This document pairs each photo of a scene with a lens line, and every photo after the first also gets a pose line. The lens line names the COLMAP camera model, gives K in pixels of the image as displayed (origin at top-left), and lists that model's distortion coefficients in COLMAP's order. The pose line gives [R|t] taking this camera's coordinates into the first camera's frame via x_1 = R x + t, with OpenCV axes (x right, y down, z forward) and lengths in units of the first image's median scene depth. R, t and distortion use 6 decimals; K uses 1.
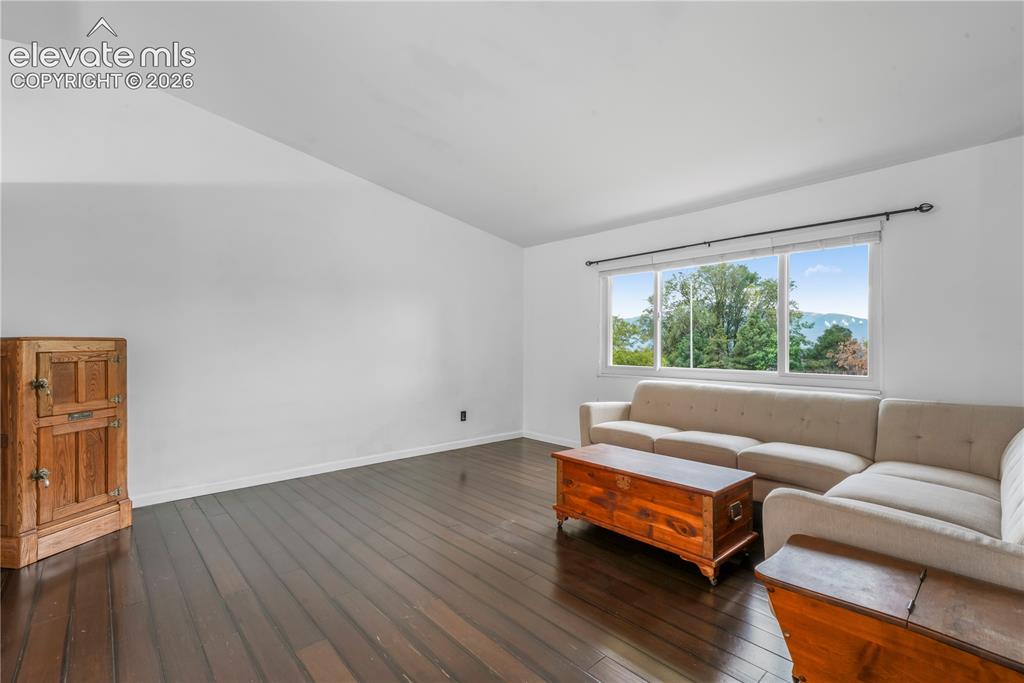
lens RADIAL K [[458.3, 0, 511.5], [0, 458.3, 343.2], [0, 0, 1]] dist [0.015111, 0.000353]
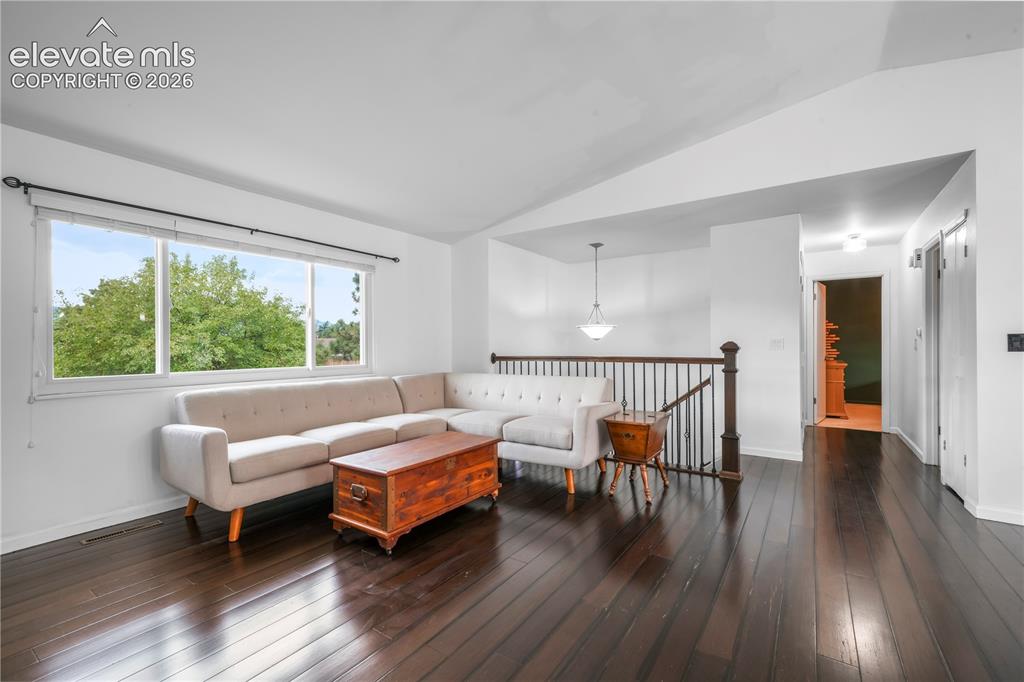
lens RADIAL K [[437.5, 0, 508.7], [0, 437.5, 343.3], [0, 0, 1]] dist [0.001418, 0.004018]
pose [[-0.219483, -0.000389, 0.975616, -0.531559], [-0.003002, 0.999995, -0.000277, 0.004382], [-0.975612, -0.002990, -0.219483, 0.697957]]
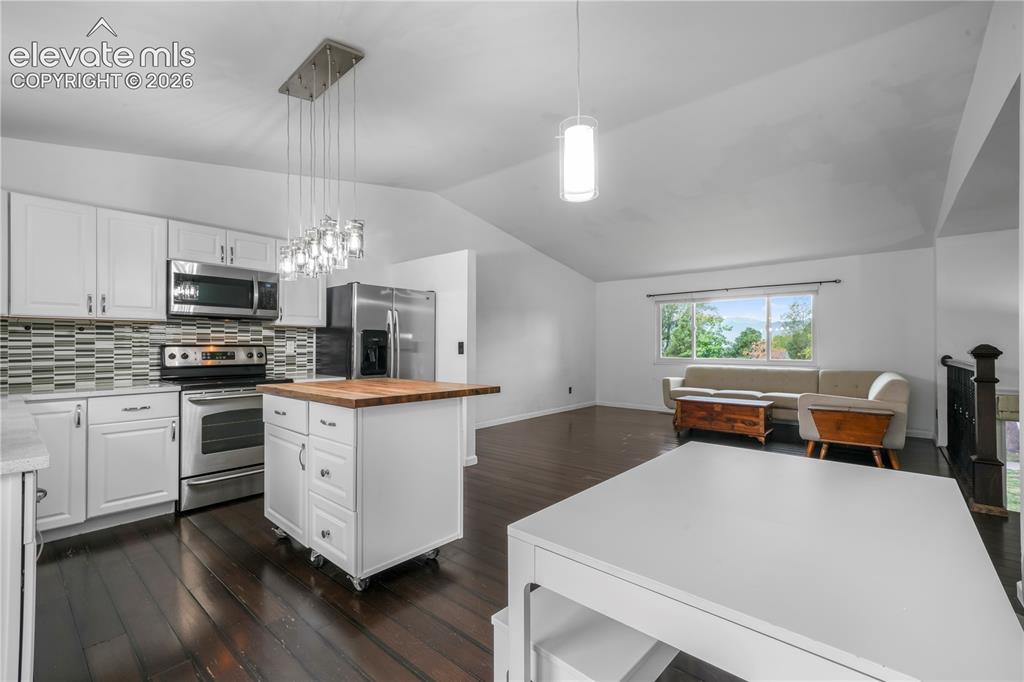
lens RADIAL K [[437.5, 0, 508.7], [0, 437.5, 343.3], [0, 0, 1]] dist [0.001418, 0.004018]
pose [[0.992479, -0.002115, 0.122396, -0.640522], [0.002165, 0.999998, -0.000279, -0.005013], [-0.122395, 0.000542, 0.992481, -0.611038]]
